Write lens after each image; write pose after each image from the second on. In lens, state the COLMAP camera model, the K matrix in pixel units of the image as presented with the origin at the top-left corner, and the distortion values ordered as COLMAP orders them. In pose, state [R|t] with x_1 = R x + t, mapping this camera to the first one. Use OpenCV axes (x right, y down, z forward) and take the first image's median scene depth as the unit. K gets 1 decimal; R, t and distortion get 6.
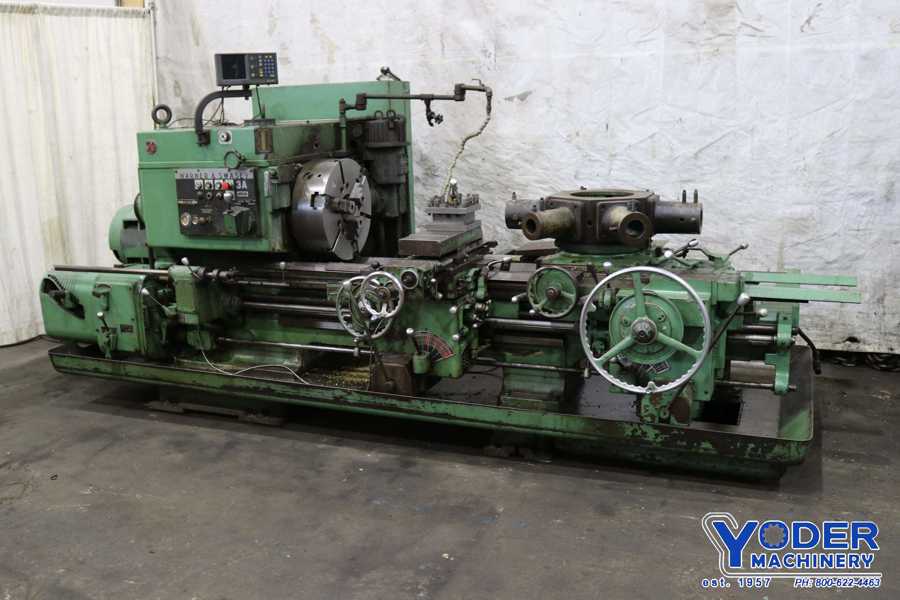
lens RADIAL K [[872.7, 0, 450.0], [0, 872.7, 300.0], [0, 0, 1]] dist [-0.000615, -0.000374]
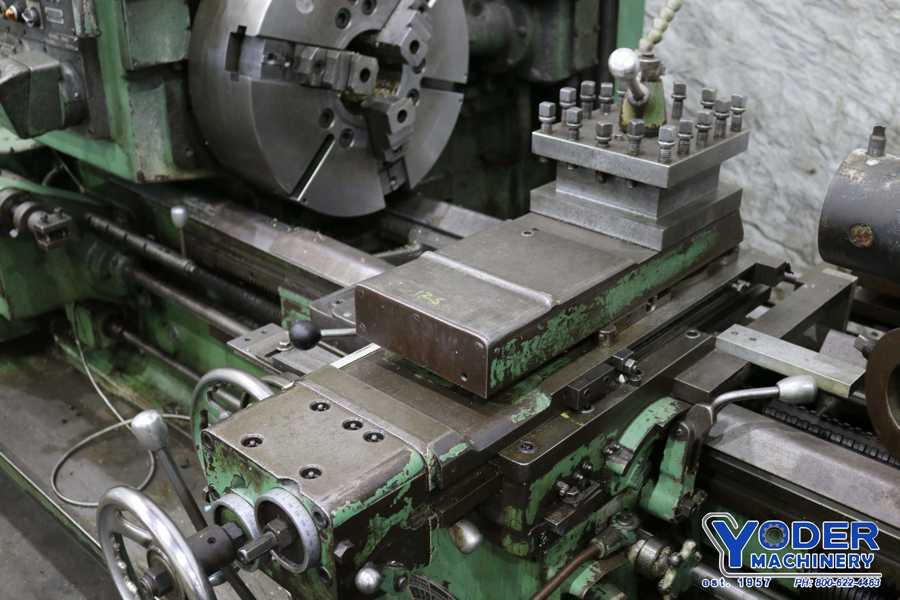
lens RADIAL K [[998.7, 0, 450.0], [0, 998.7, 300.0], [0, 0, 1]] dist [-0.109200, 0.127485]
pose [[0.934185, 0.181878, -0.306951, 0.051717], [-0.103912, 0.961713, 0.253595, -0.126473], [0.341322, -0.205009, 0.917317, 0.662311]]
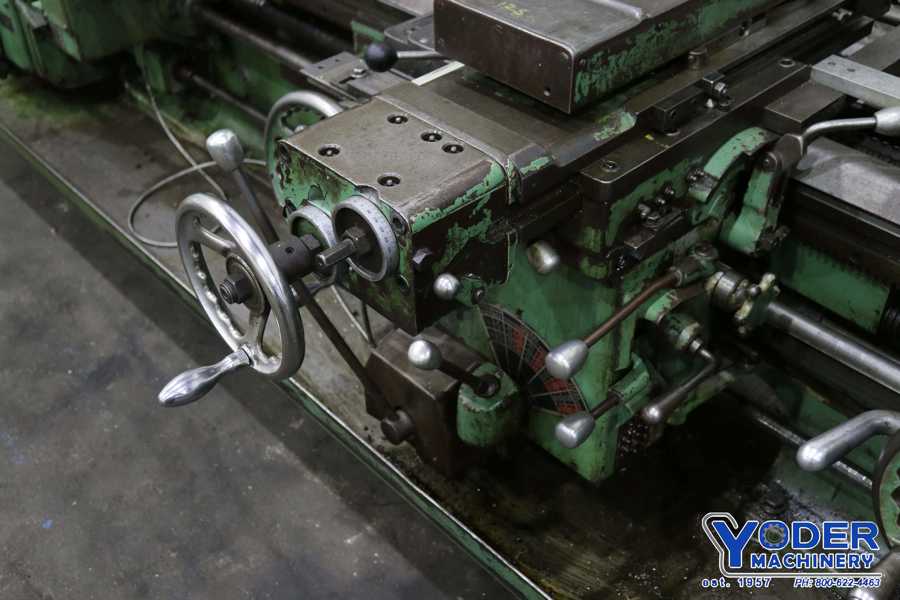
lens RADIAL K [[998.7, 0, 450.0], [0, 998.7, 300.0], [0, 0, 1]] dist [-0.109200, 0.127485]
pose [[0.908477, 0.272041, -0.317274, 0.050275], [-0.100023, 0.878610, 0.466947, -0.110646], [0.405789, -0.392476, 0.825408, 0.661845]]
